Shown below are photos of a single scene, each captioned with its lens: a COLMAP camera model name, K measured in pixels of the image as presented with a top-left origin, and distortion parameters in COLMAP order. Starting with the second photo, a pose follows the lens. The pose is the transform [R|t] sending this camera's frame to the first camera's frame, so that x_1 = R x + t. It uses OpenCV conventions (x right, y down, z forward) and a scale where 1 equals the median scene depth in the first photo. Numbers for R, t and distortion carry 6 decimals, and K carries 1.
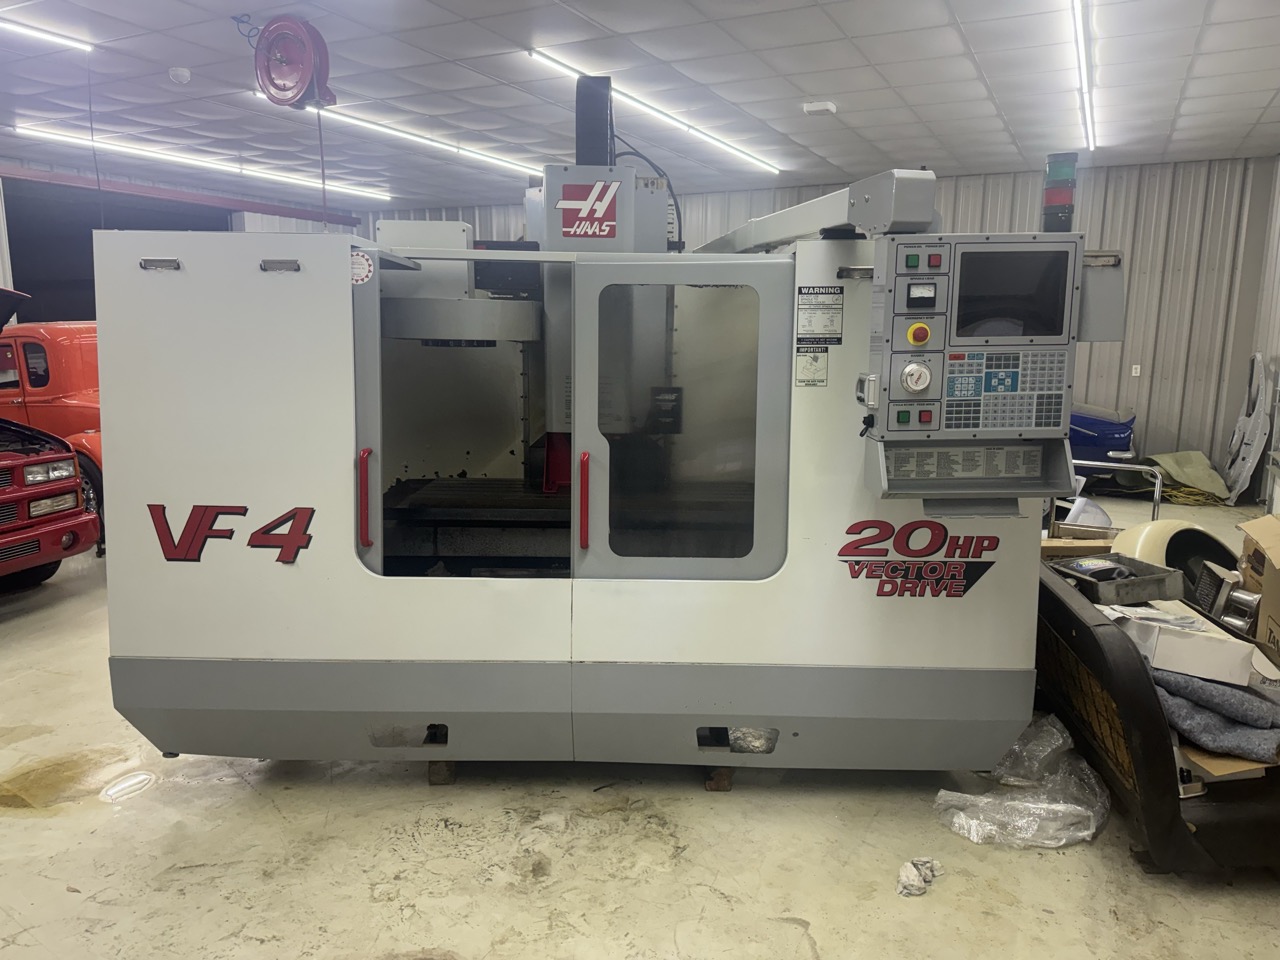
lens RADIAL K [[901.7, 0, 619.2], [0, 901.7, 482.6], [0, 0, 1]] dist [0.054791, -0.073950]
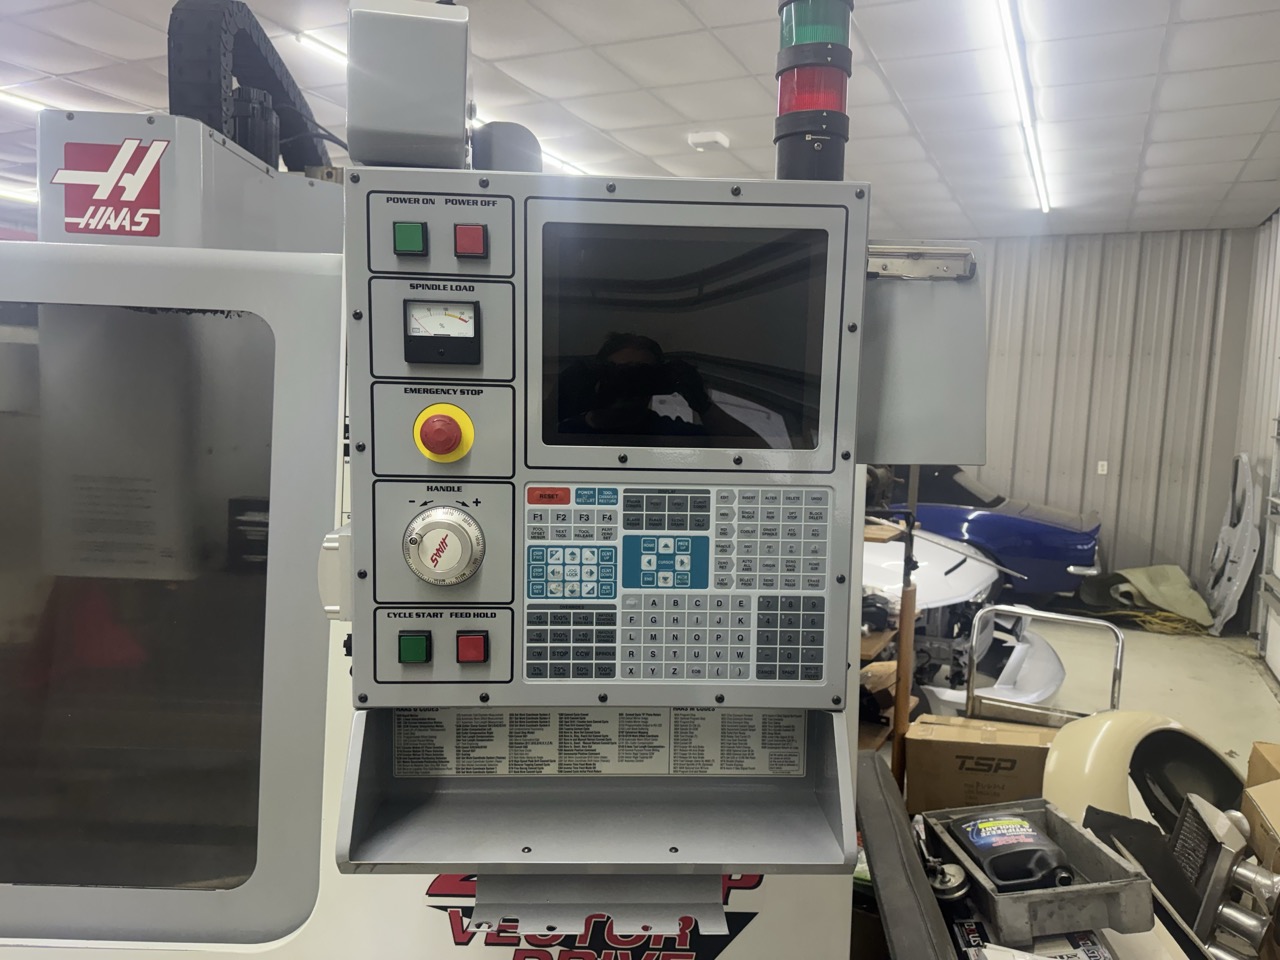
lens RADIAL K [[904.1, 0, 640.0], [0, 904.1, 480.0], [0, 0, 1]] dist [0.084491, -0.118589]
pose [[0.998942, 0.027645, 0.036754, 0.279333], [-0.024510, 0.996234, -0.083167, -0.080395], [-0.038915, 0.082178, 0.995858, 0.434875]]
